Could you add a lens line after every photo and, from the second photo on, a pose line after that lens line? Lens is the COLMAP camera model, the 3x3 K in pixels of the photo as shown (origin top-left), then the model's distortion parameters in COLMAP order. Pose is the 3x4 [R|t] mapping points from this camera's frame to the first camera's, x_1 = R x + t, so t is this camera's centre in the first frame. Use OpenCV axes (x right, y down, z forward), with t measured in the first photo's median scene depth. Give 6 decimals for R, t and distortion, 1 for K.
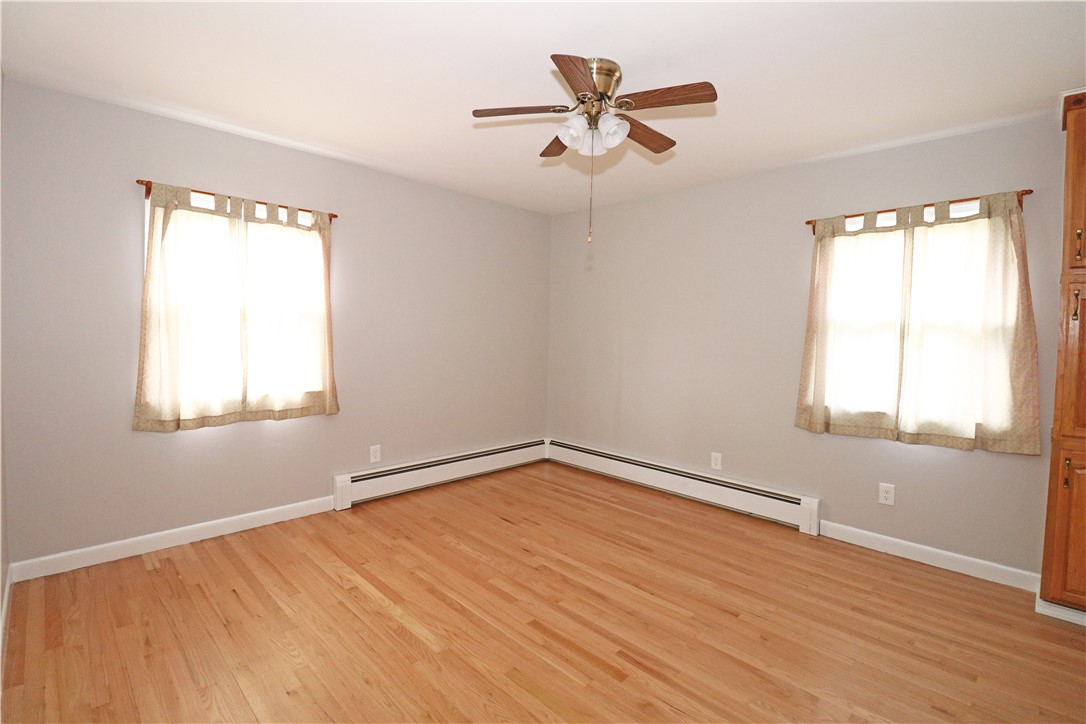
lens RADIAL K [[499.3, 0, 537.1], [0, 499.3, 347.0], [0, 0, 1]] dist [-0.011285, -0.000827]
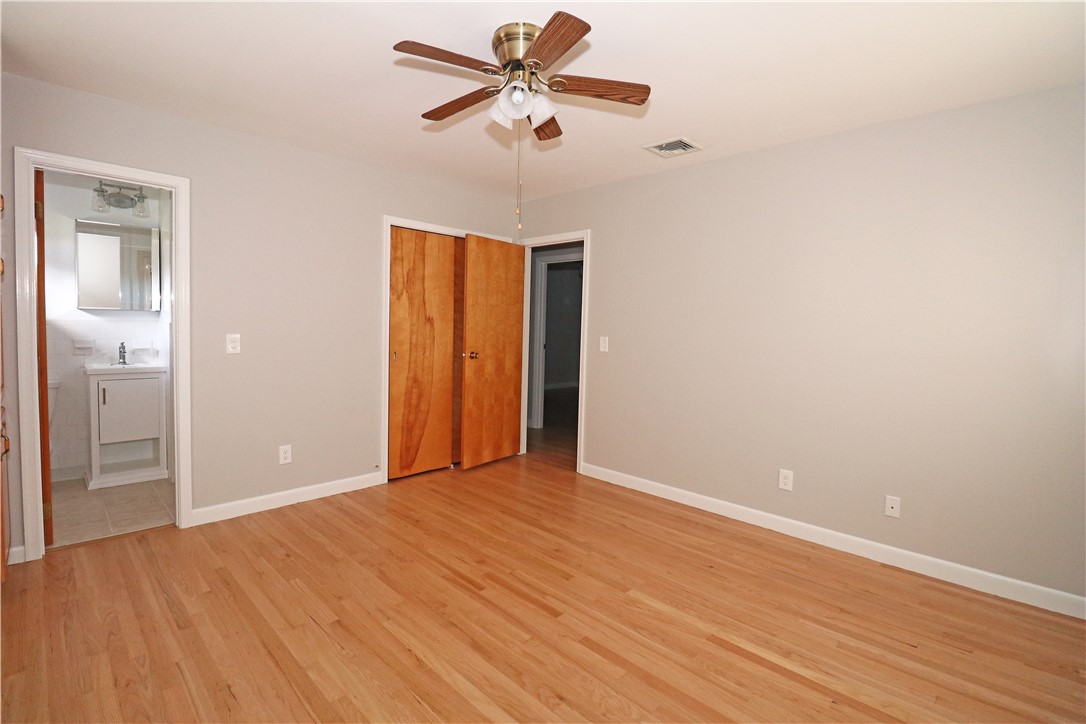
lens RADIAL K [[499.3, 0, 537.1], [0, 499.3, 347.0], [0, 0, 1]] dist [-0.011285, -0.000827]
pose [[-0.998784, -0.047954, -0.011429, 0.055526], [-0.048702, 0.995757, 0.078074, -0.044963], [0.007636, 0.078535, -0.996882, 1.550255]]
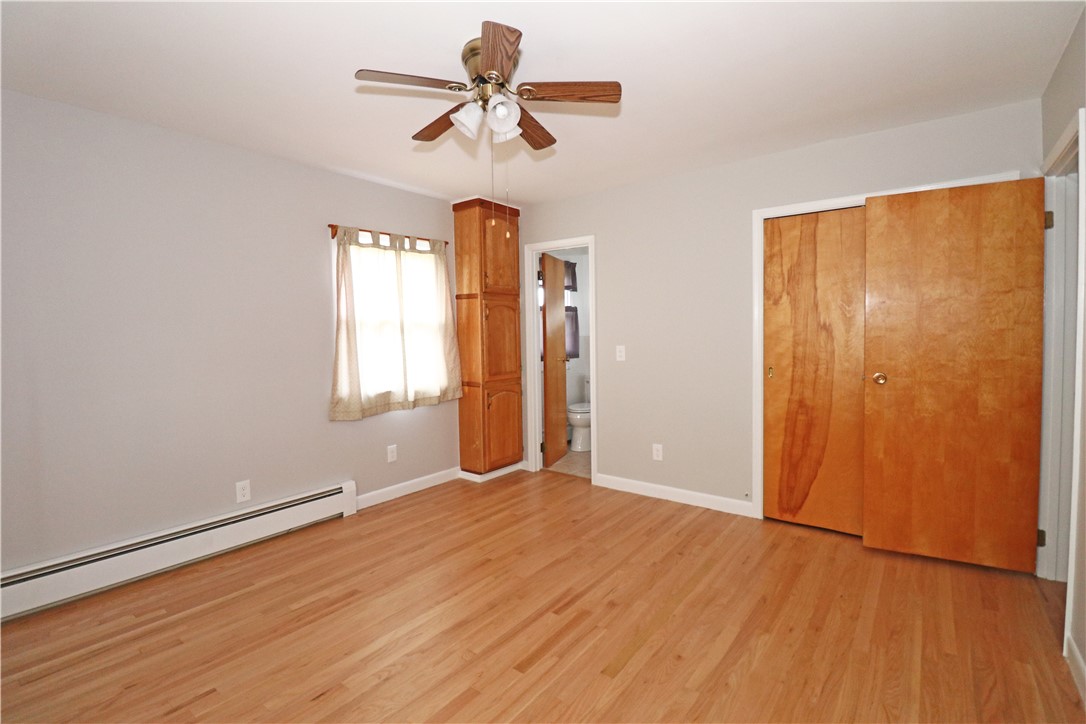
lens RADIAL K [[499.3, 0, 537.1], [0, 499.3, 347.0], [0, 0, 1]] dist [-0.011285, -0.000827]
pose [[-0.125312, -0.050704, 0.990821, -0.666507], [0.044678, 0.997392, 0.056691, -0.040709], [-0.991111, 0.051372, -0.122720, 0.832080]]
